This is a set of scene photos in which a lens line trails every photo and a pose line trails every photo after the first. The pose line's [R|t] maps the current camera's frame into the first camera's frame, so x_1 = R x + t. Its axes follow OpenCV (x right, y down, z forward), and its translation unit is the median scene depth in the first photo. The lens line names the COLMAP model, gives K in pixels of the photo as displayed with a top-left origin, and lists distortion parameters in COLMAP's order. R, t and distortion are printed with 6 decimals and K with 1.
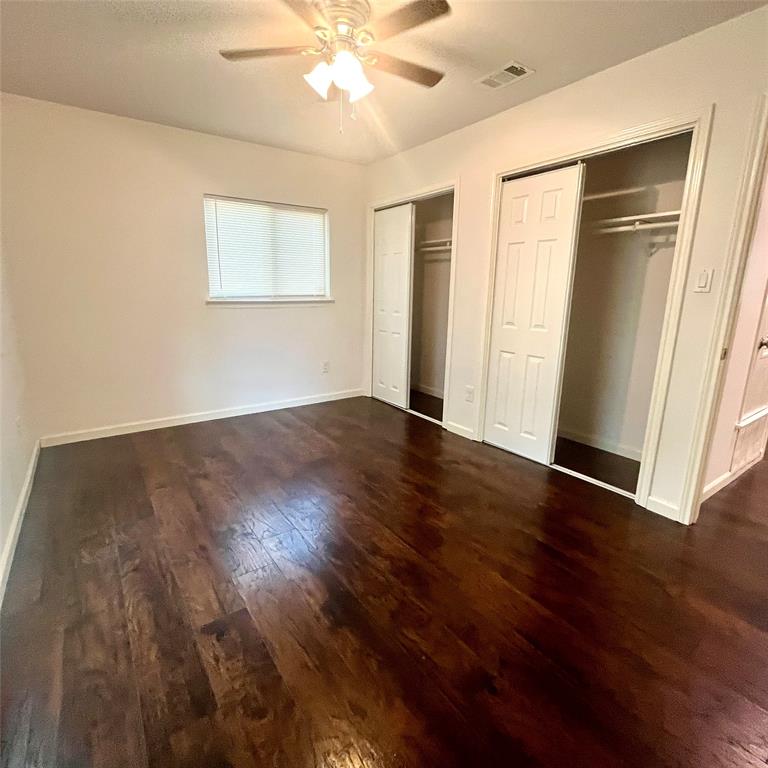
lens RADIAL K [[416.5, 0, 383.9], [0, 416.5, 383.6], [0, 0, 1]] dist [-0.003132, 0.000530]
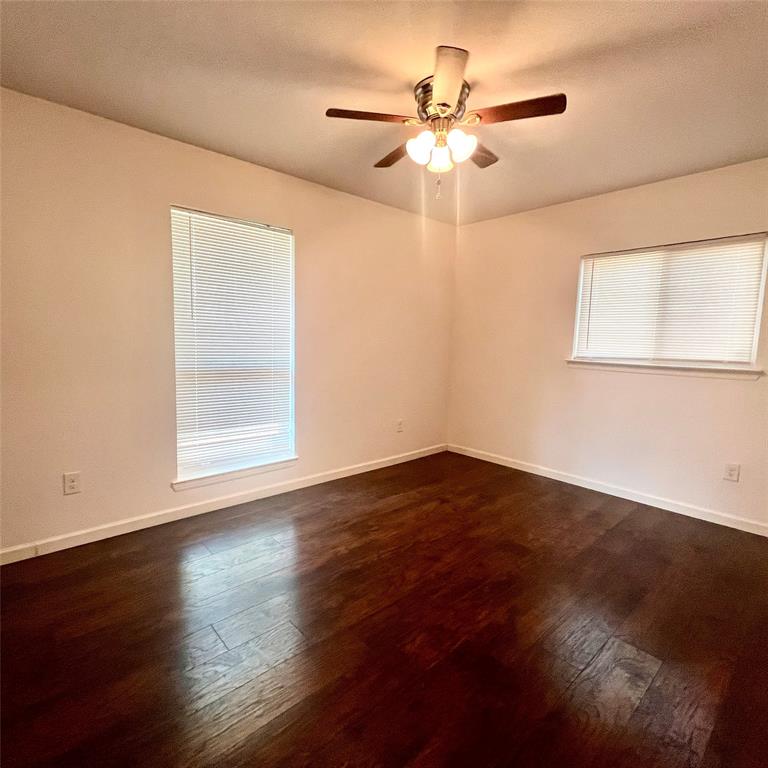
lens RADIAL K [[416.5, 0, 382.8], [0, 416.5, 383.4], [0, 0, 1]] dist [-0.003132, 0.000530]
pose [[0.117858, 0.089774, -0.988964, 0.503515], [-0.247523, 0.967127, 0.058294, -0.092588], [0.961687, 0.237921, 0.136204, 0.445272]]
